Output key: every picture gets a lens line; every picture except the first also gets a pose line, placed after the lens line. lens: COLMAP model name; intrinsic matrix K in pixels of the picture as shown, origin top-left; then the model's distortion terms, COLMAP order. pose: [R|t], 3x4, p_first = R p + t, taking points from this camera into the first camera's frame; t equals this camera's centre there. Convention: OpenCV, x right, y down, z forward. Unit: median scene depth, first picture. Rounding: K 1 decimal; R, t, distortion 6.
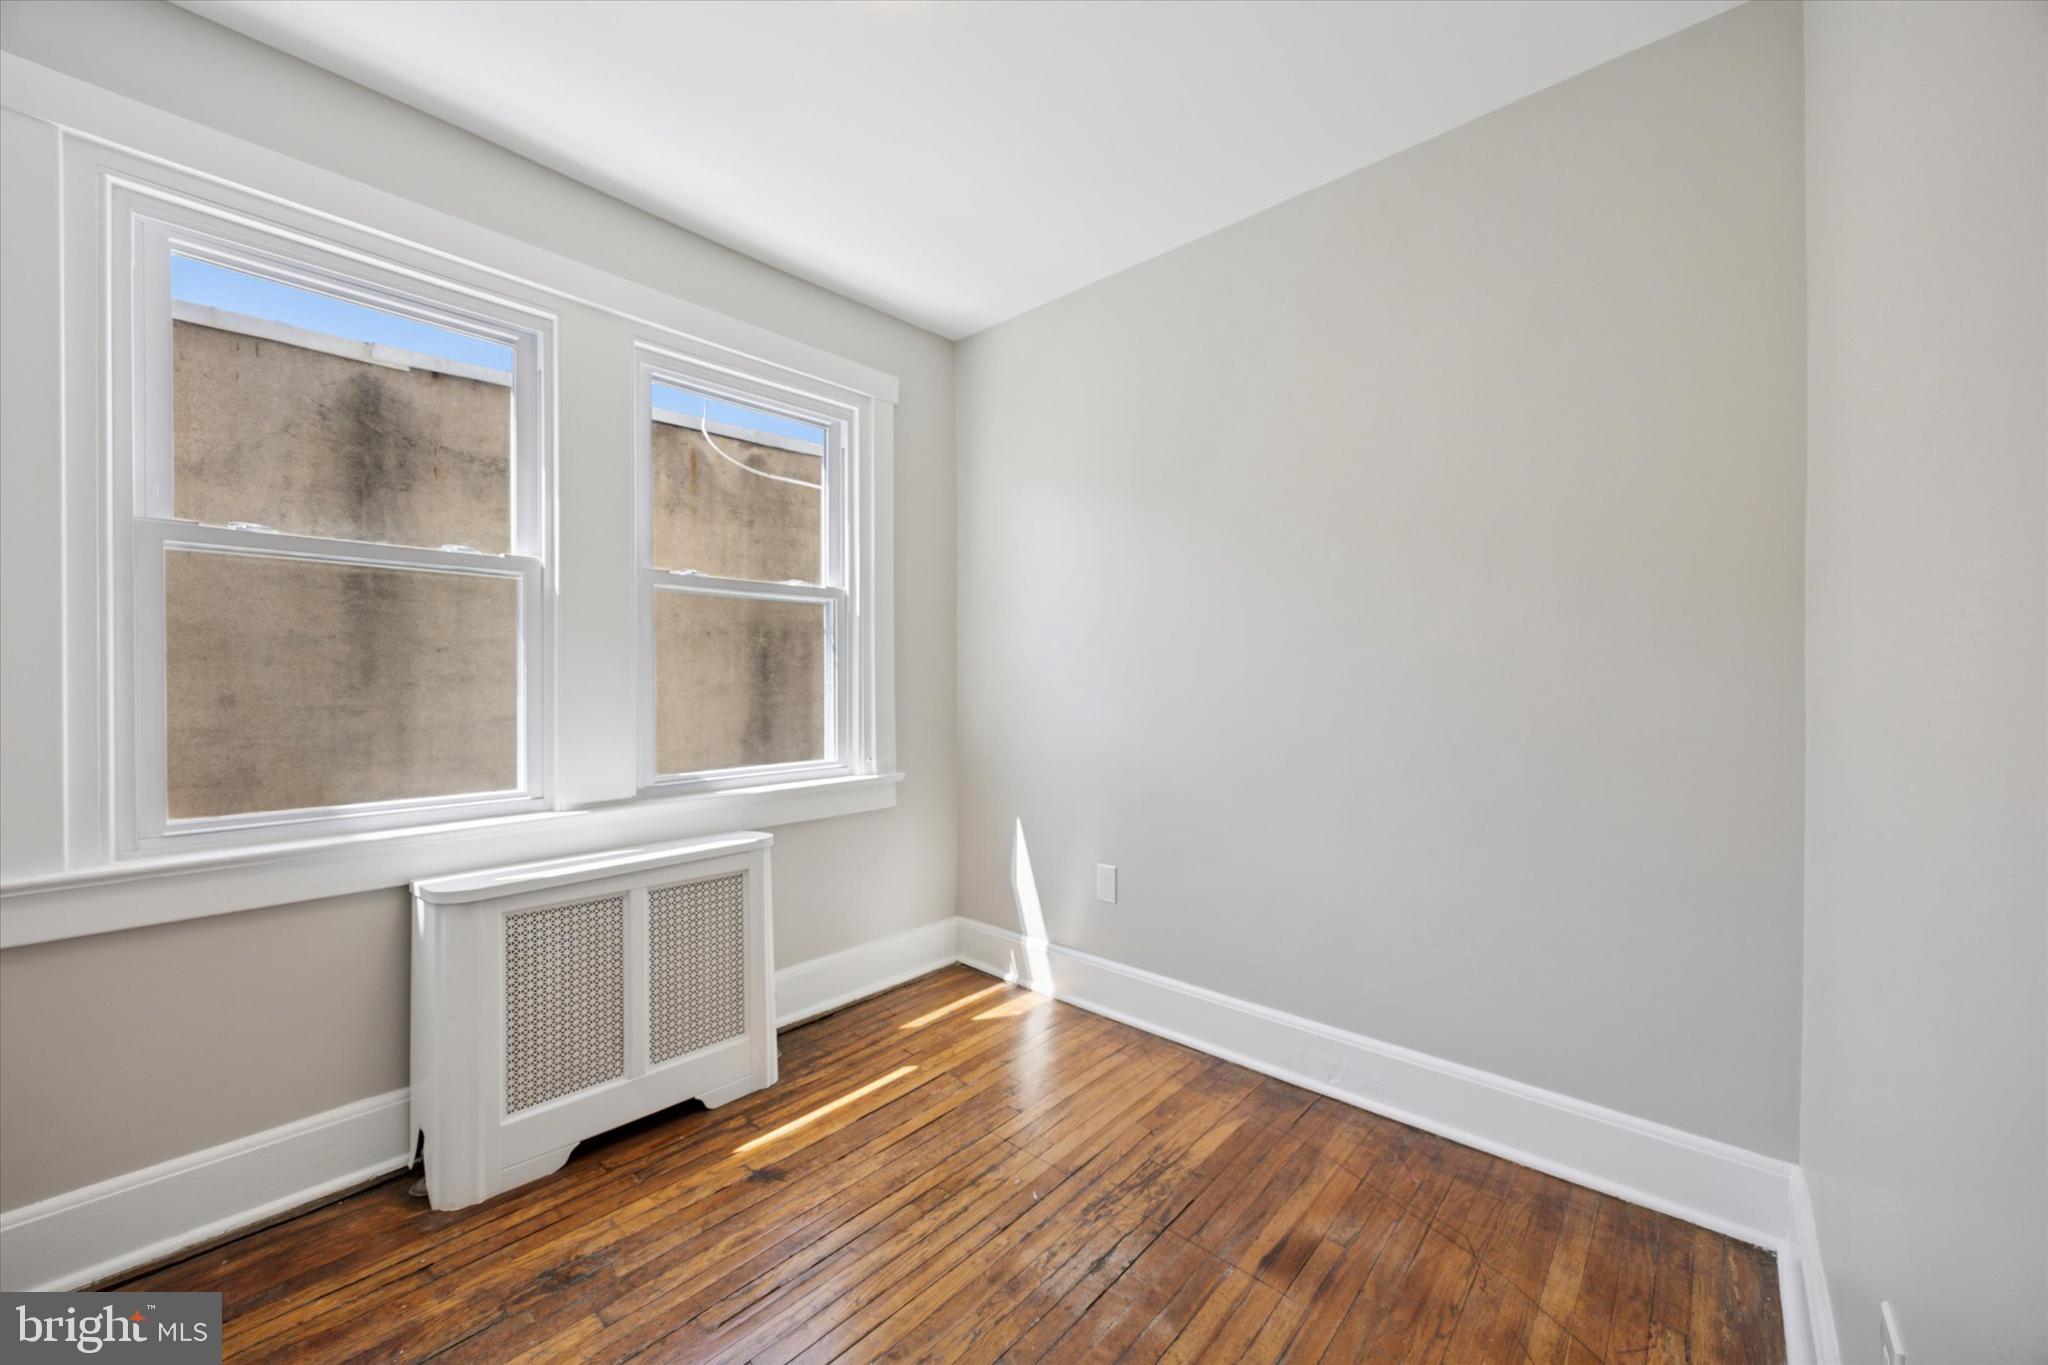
lens RADIAL K [[785.1, 0, 1076.8], [0, 785.1, 687.0], [0, 0, 1]] dist [-0.000713, 0.000546]
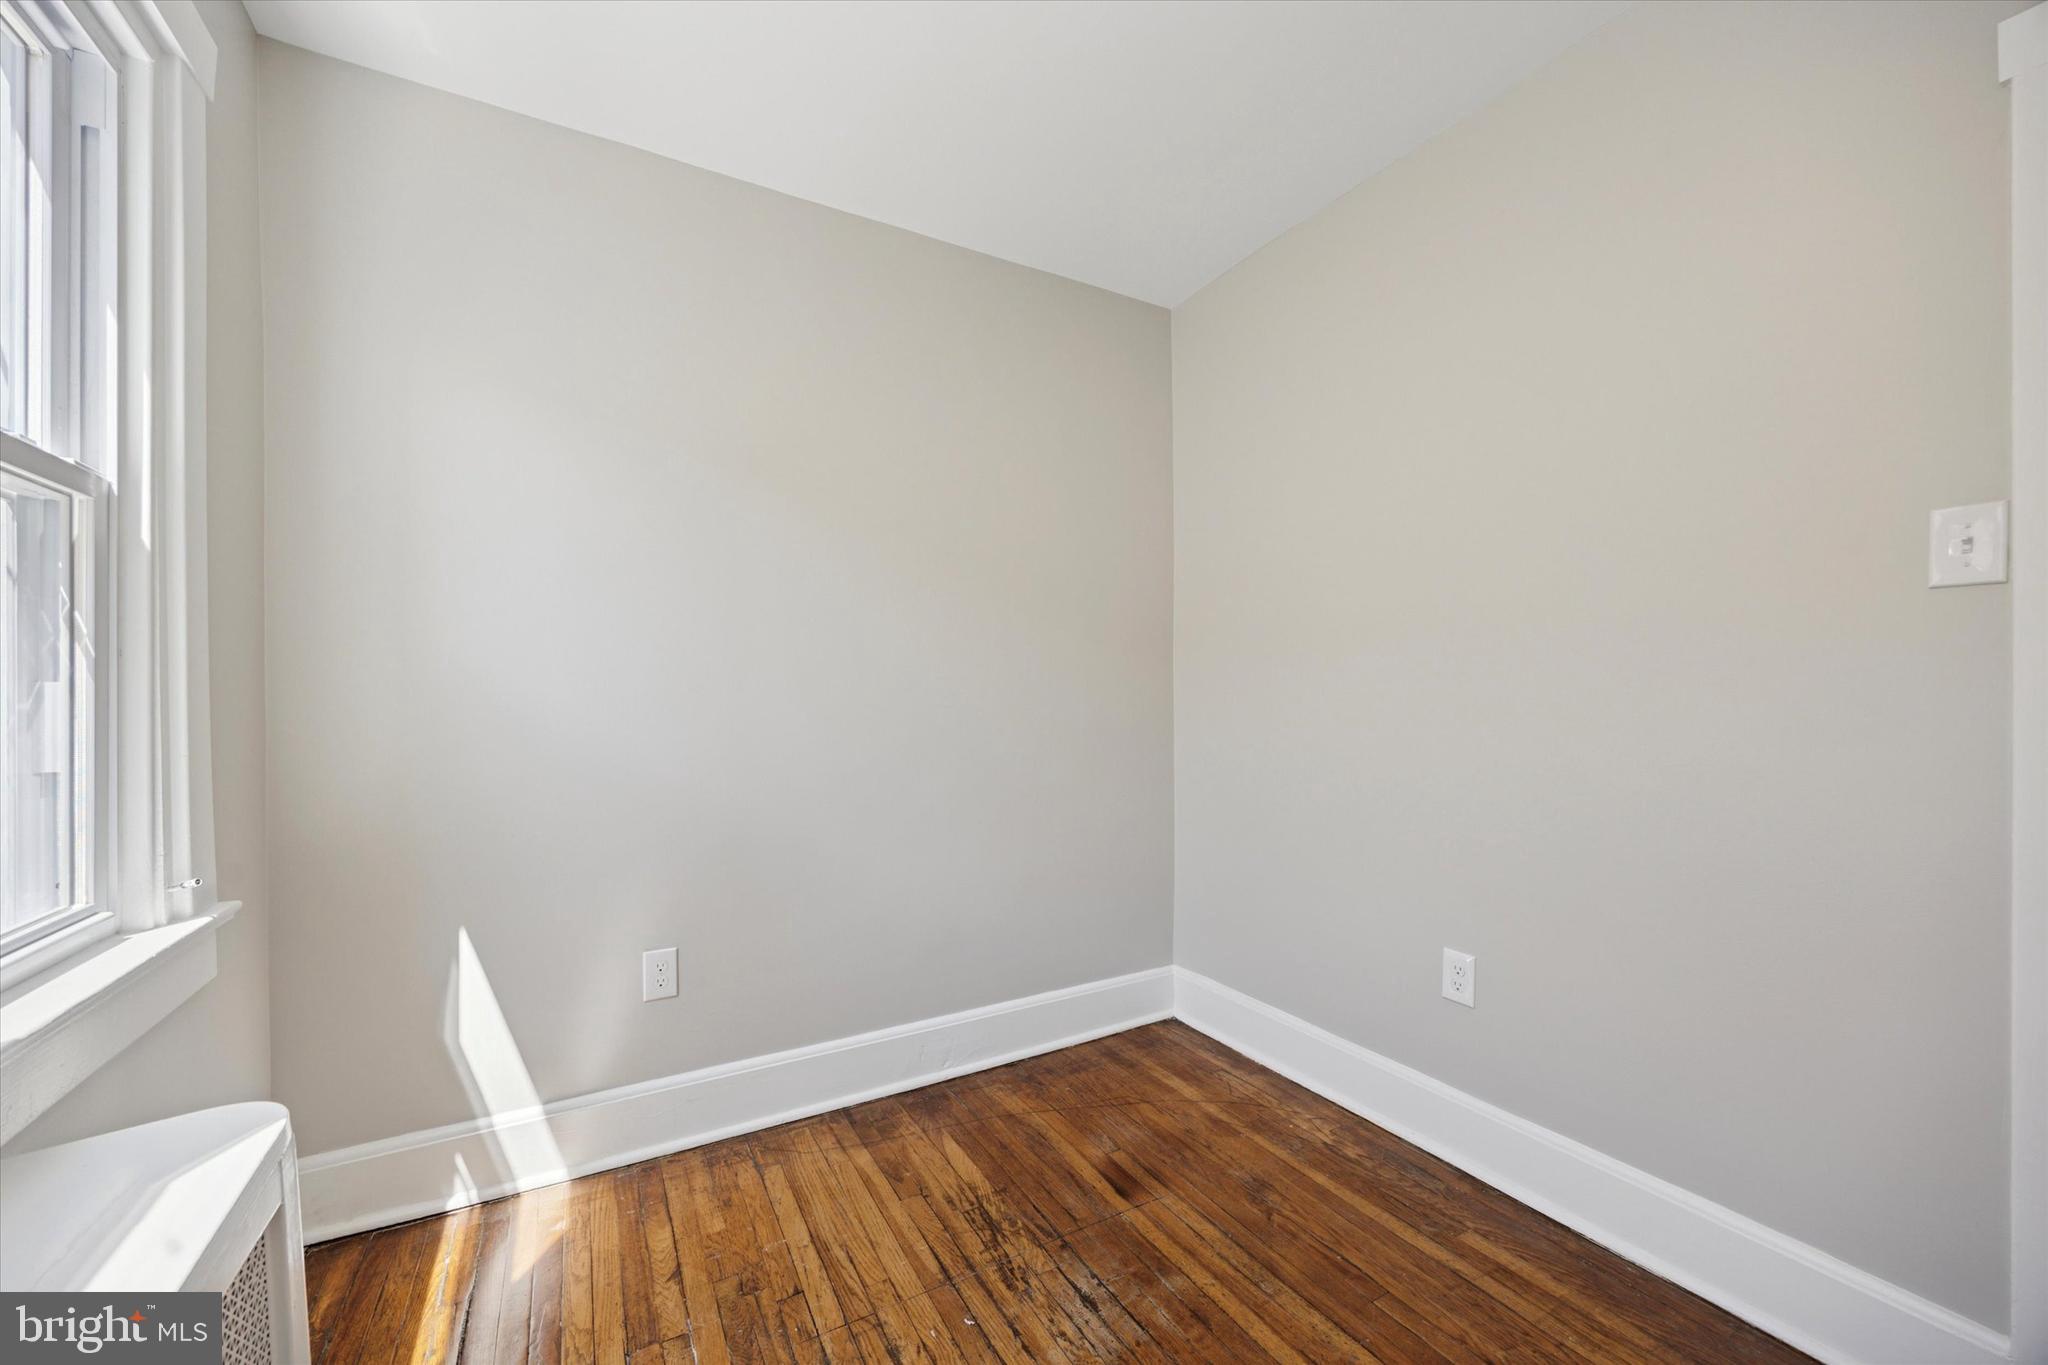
lens RADIAL K [[785.1, 0, 966.2], [0, 785.1, 697.2], [0, 0, 1]] dist [-0.000713, 0.000546]
pose [[0.348782, -0.003587, 0.937197, -0.821385], [0.007557, 0.999971, 0.001015, -0.013023], [-0.937173, 0.006728, 0.348799, 0.702389]]
